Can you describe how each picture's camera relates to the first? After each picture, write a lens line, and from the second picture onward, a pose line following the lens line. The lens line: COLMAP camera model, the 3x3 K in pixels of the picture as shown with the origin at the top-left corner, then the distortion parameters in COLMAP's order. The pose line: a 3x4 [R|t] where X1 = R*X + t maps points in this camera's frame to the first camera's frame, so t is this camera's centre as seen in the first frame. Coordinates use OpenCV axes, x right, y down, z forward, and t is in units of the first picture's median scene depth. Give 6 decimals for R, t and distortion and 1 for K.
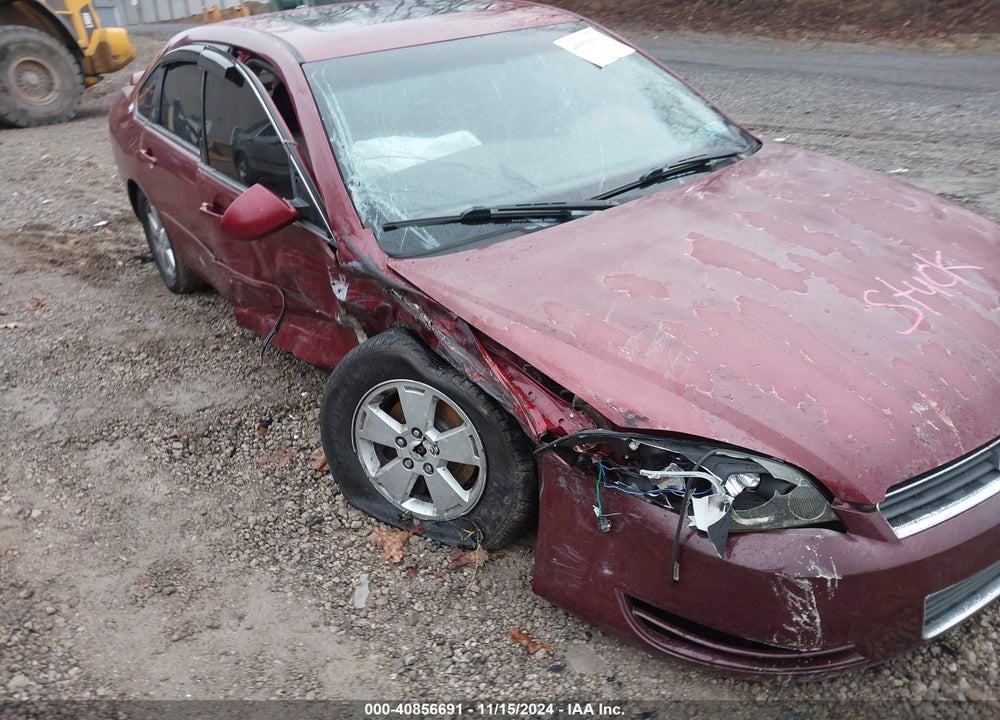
lens RADIAL K [[759.5, 0, 490.0], [0, 759.5, 404.9], [0, 0, 1]] dist [0.004042, 0.001513]
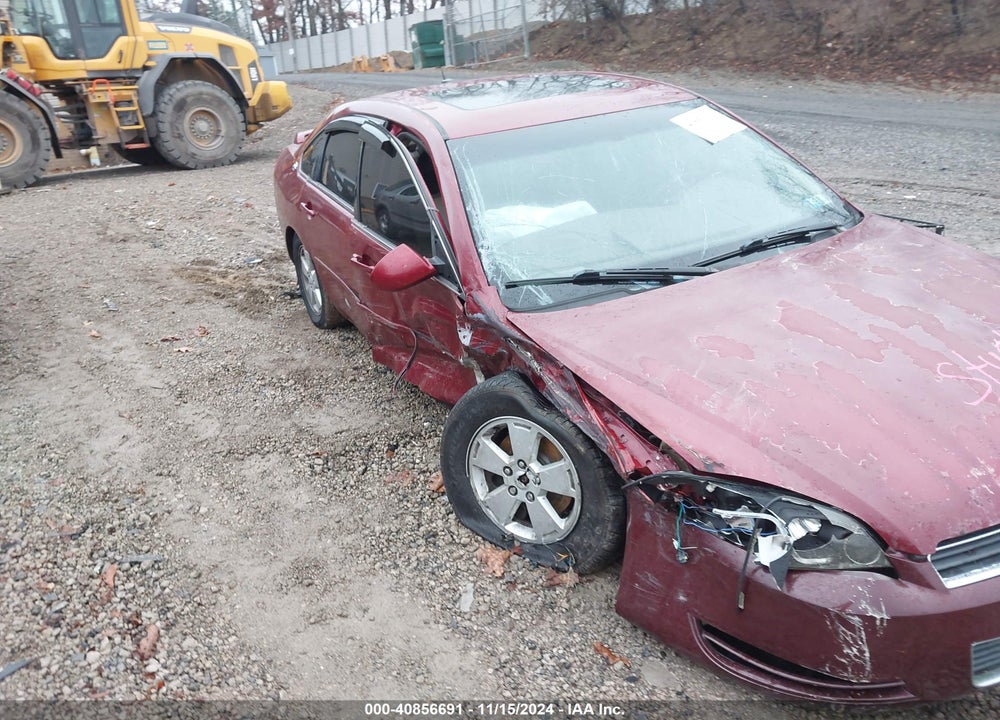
lens RADIAL K [[751.8, 0, 502.5], [0, 751.8, 412.1], [0, 0, 1]] dist [0.011714, -0.013928]
pose [[0.989715, 0.060874, -0.129455, 0.013341], [-0.066158, 0.997126, -0.036905, 0.001704], [0.126837, 0.045090, 0.990898, -0.123833]]
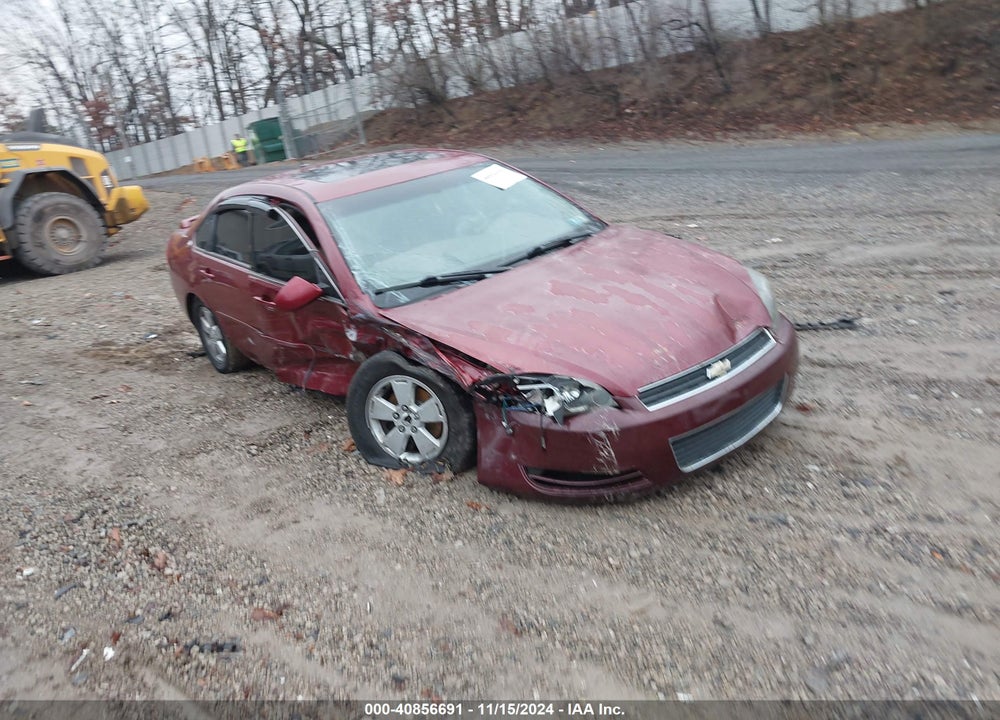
lens RADIAL K [[710.4, 0, 511.3], [0, 710.4, 418.7], [0, 0, 1]] dist [0.001592, 0.002789]
pose [[0.993800, -0.103157, 0.041473, 0.065148], [0.106796, 0.989434, -0.098051, 0.225161], [-0.030920, 0.101872, 0.994317, -0.537239]]
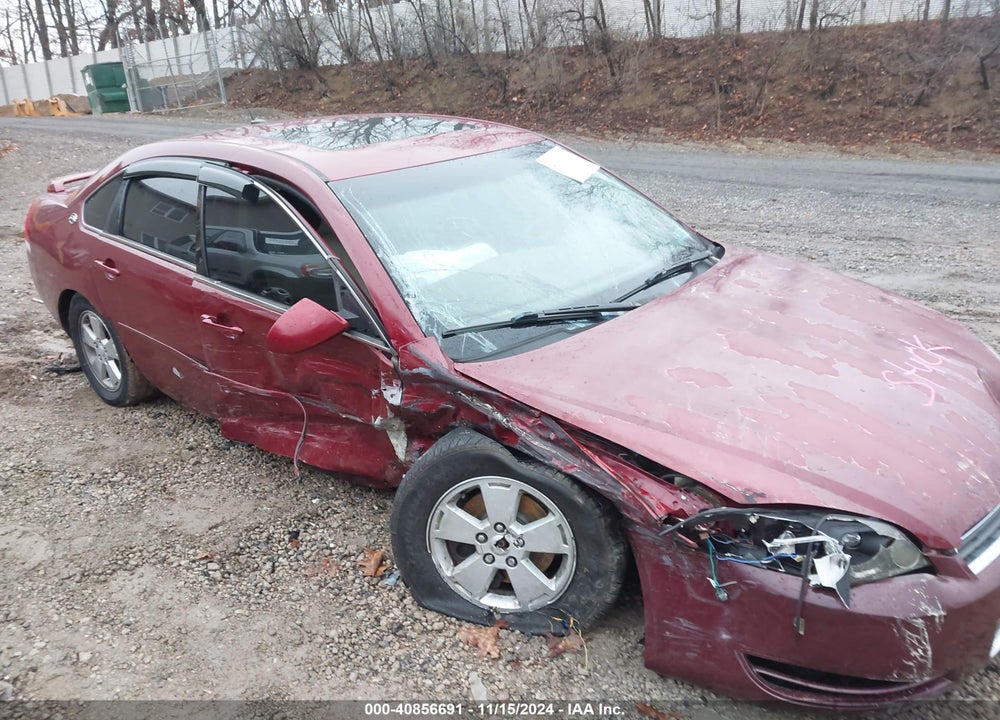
lens RADIAL K [[761.7, 0, 513.4], [0, 761.7, 411.3], [0, 0, 1]] dist [-0.000037, 0.000543]
pose [[0.974441, -0.064640, 0.215145, -0.277549], [0.086279, 0.991944, -0.092750, -0.021873], [-0.207416, 0.108942, 0.972168, -0.033972]]
